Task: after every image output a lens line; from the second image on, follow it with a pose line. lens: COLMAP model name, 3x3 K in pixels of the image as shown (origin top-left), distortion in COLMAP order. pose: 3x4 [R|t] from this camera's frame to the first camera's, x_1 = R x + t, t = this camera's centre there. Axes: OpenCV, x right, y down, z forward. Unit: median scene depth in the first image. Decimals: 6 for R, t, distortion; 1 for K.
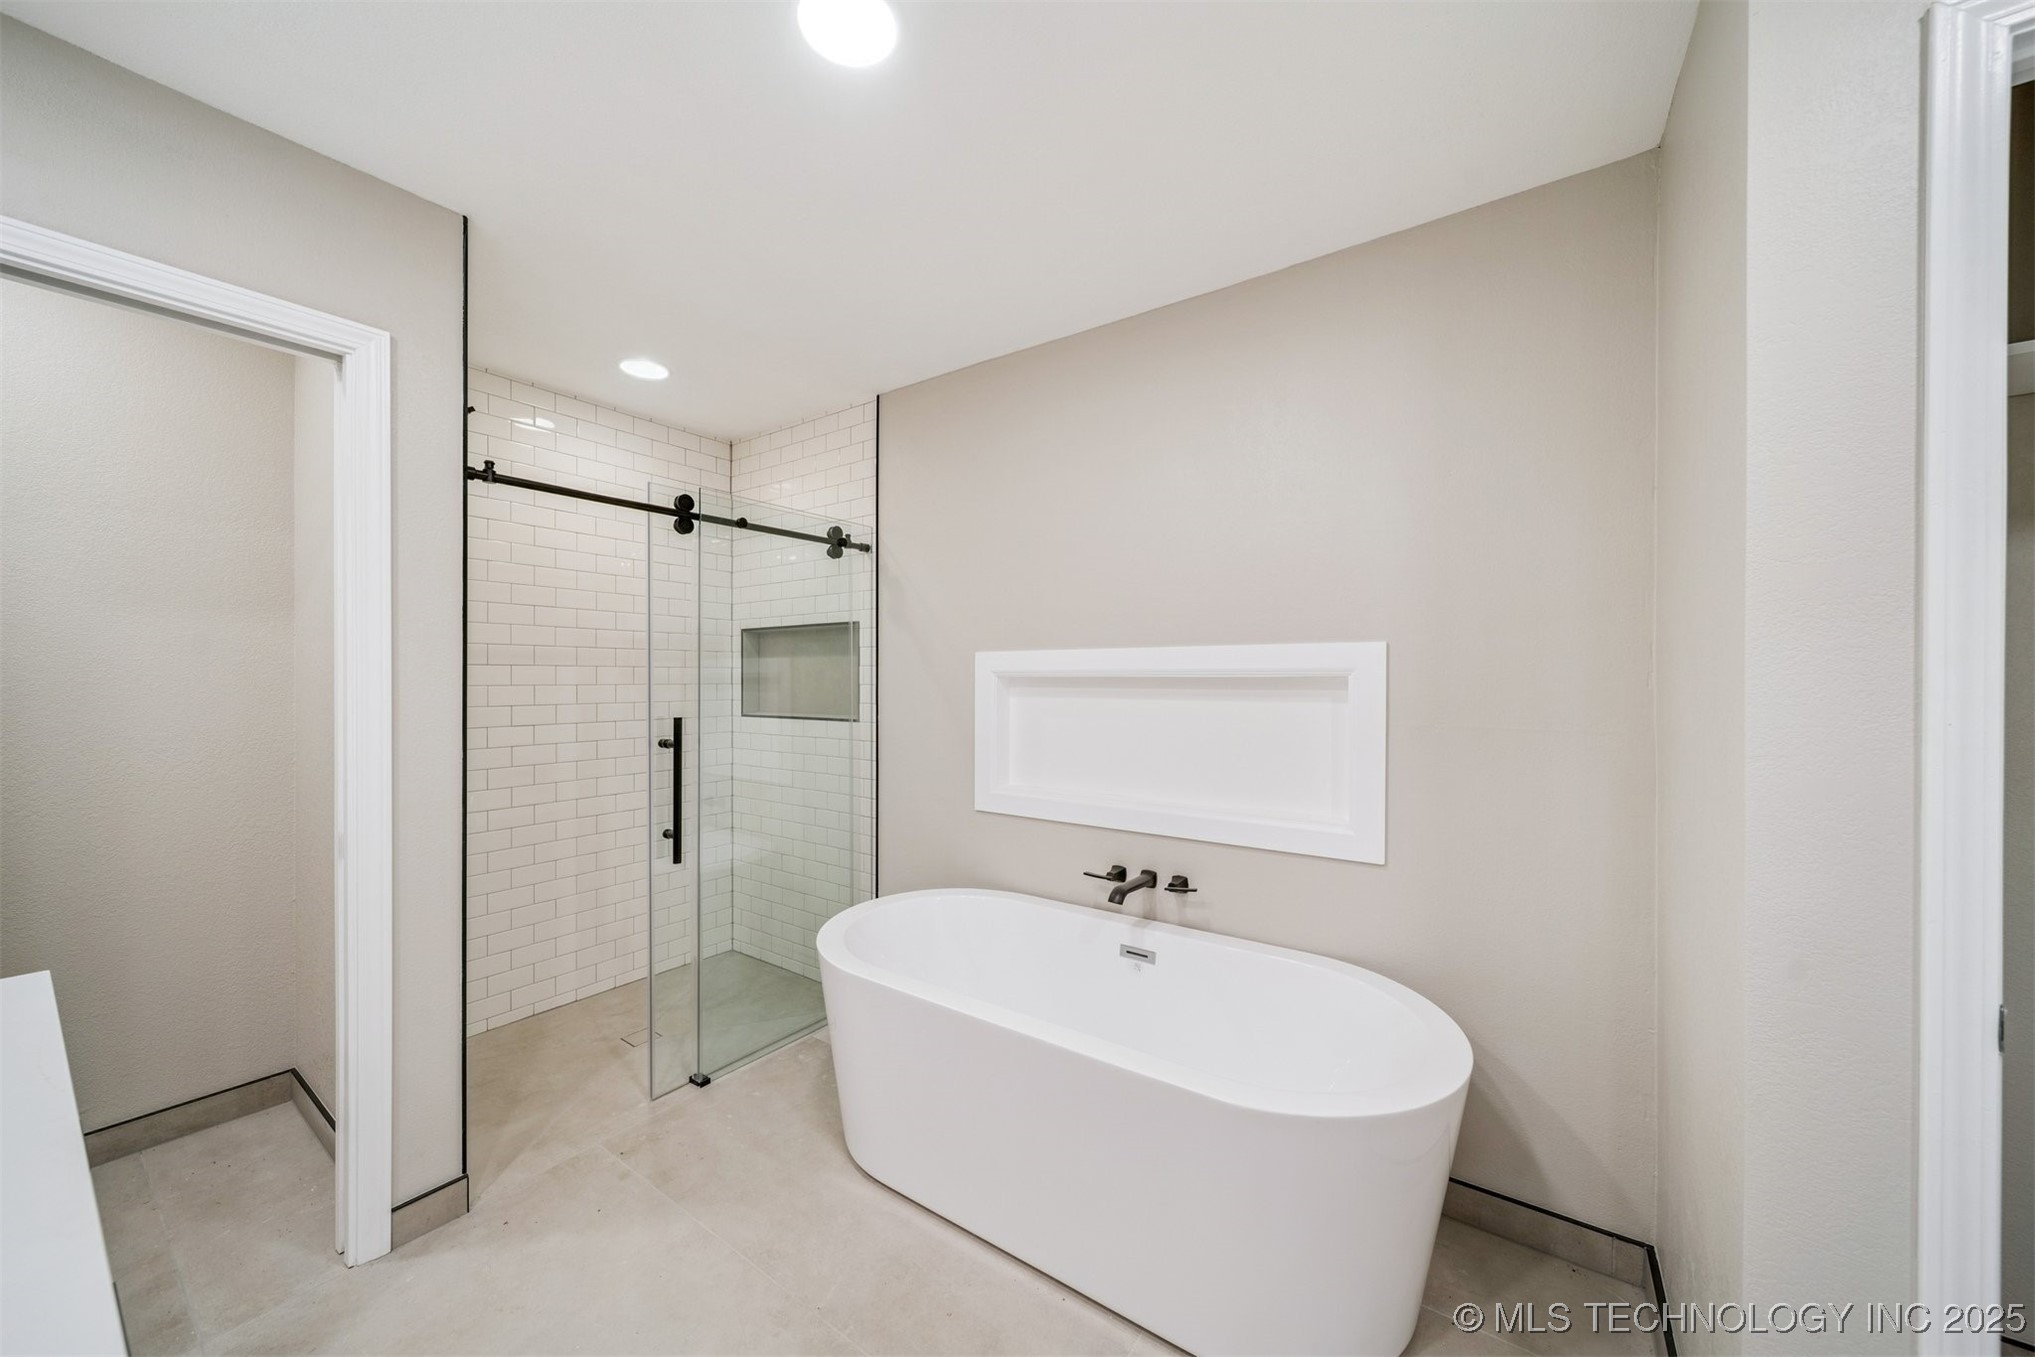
lens RADIAL K [[722.3, 0, 1013.8], [0, 722.3, 681.2], [0, 0, 1]] dist [-0.000235, -0.000287]
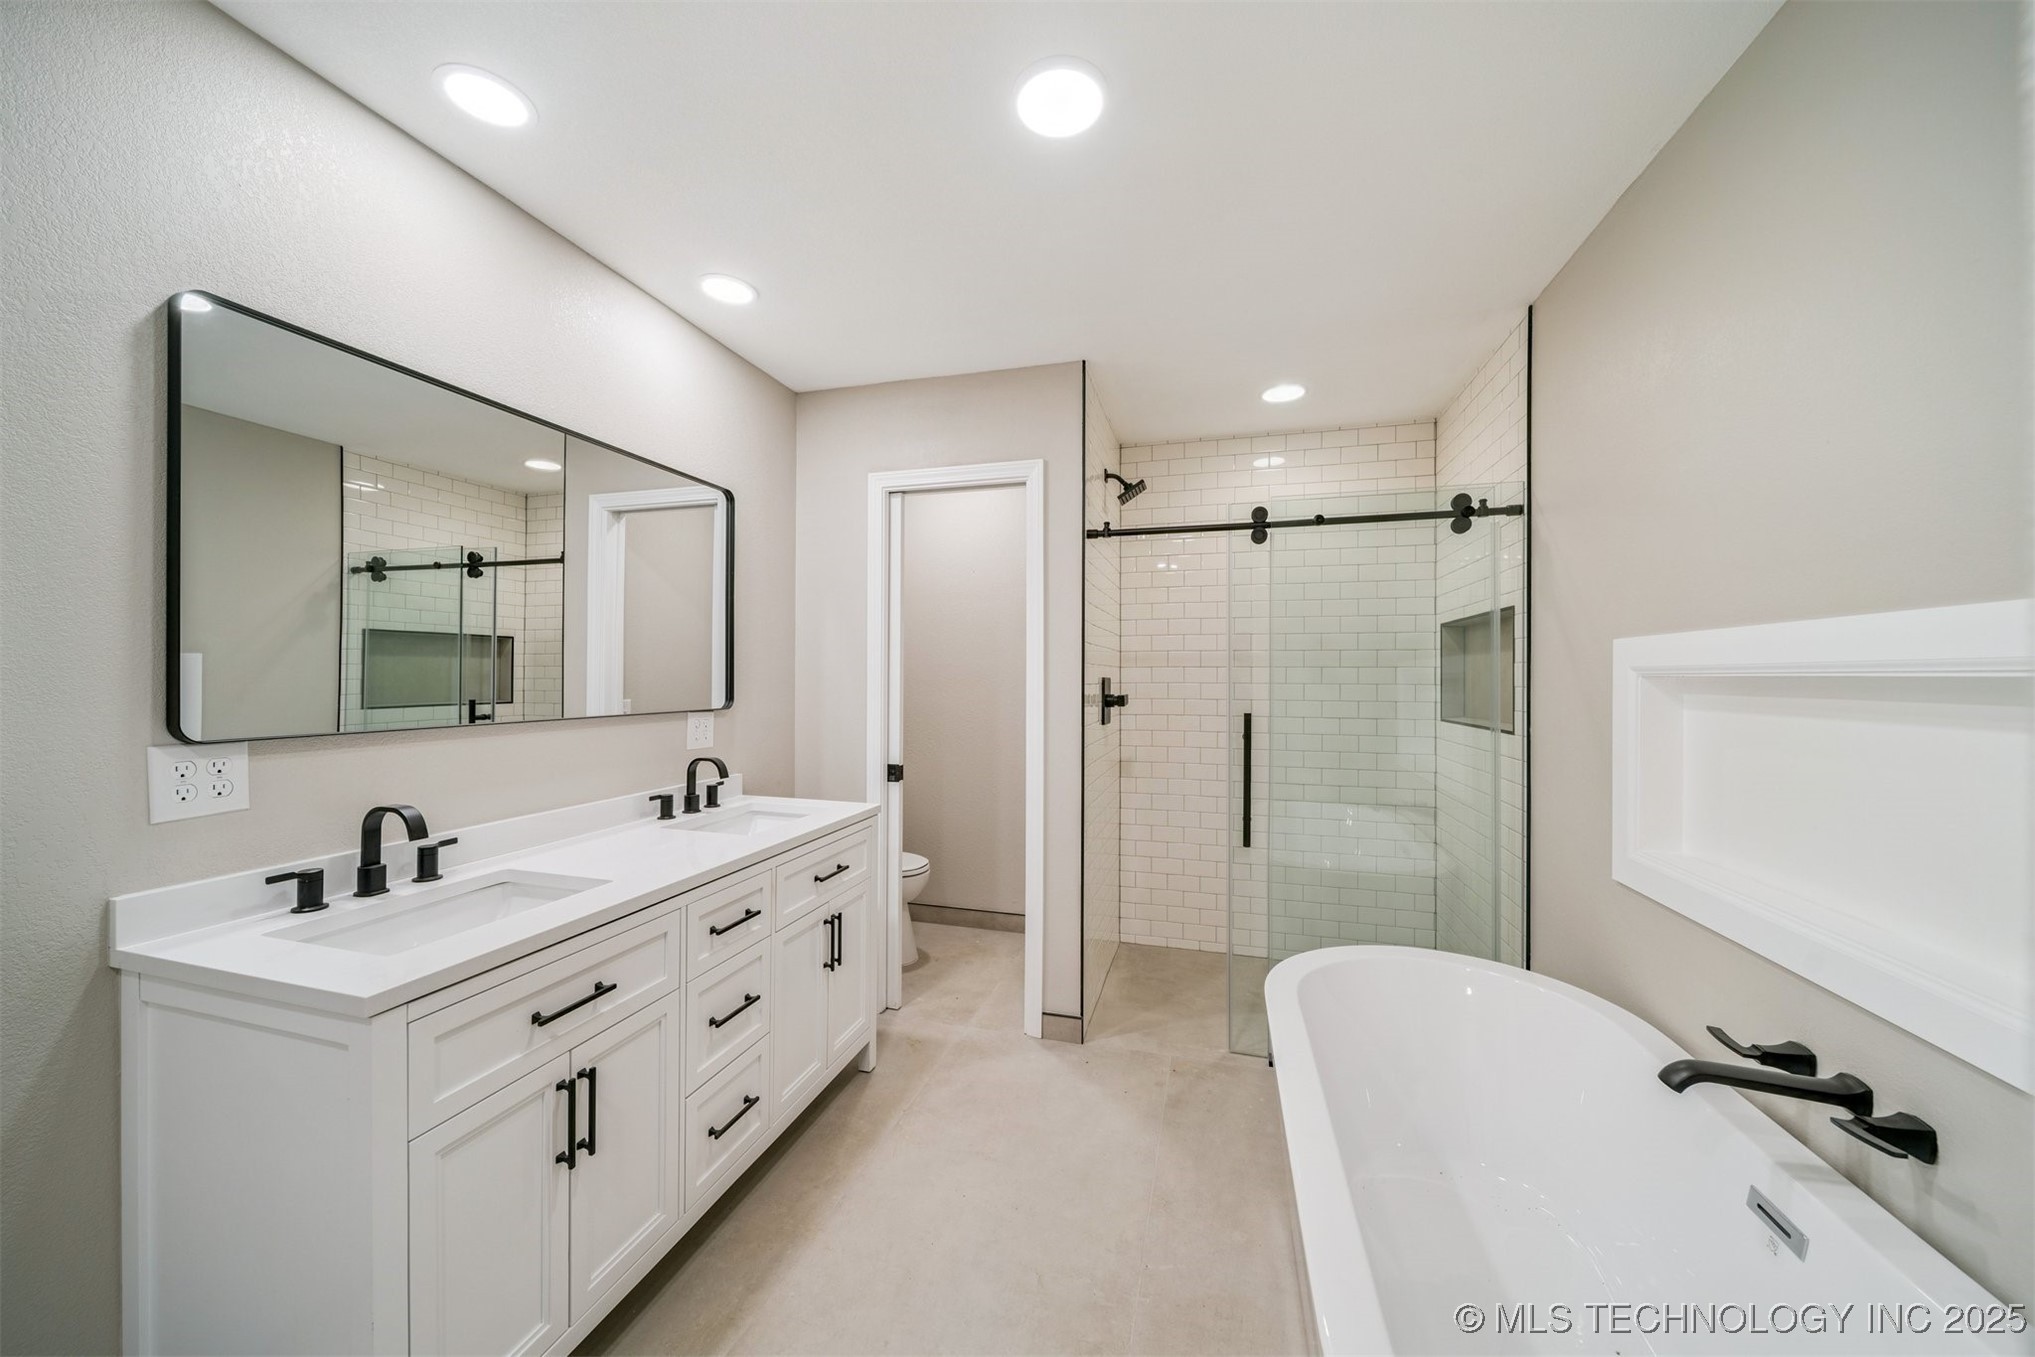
lens RADIAL K [[722.3, 0, 1013.8], [0, 722.3, 681.2], [0, 0, 1]] dist [-0.000235, -0.000287]
pose [[0.328094, 0.007887, -0.944612, 0.395531], [-0.009305, 0.999944, 0.005117, -0.000548], [0.944599, 0.007110, 0.328148, 0.270808]]
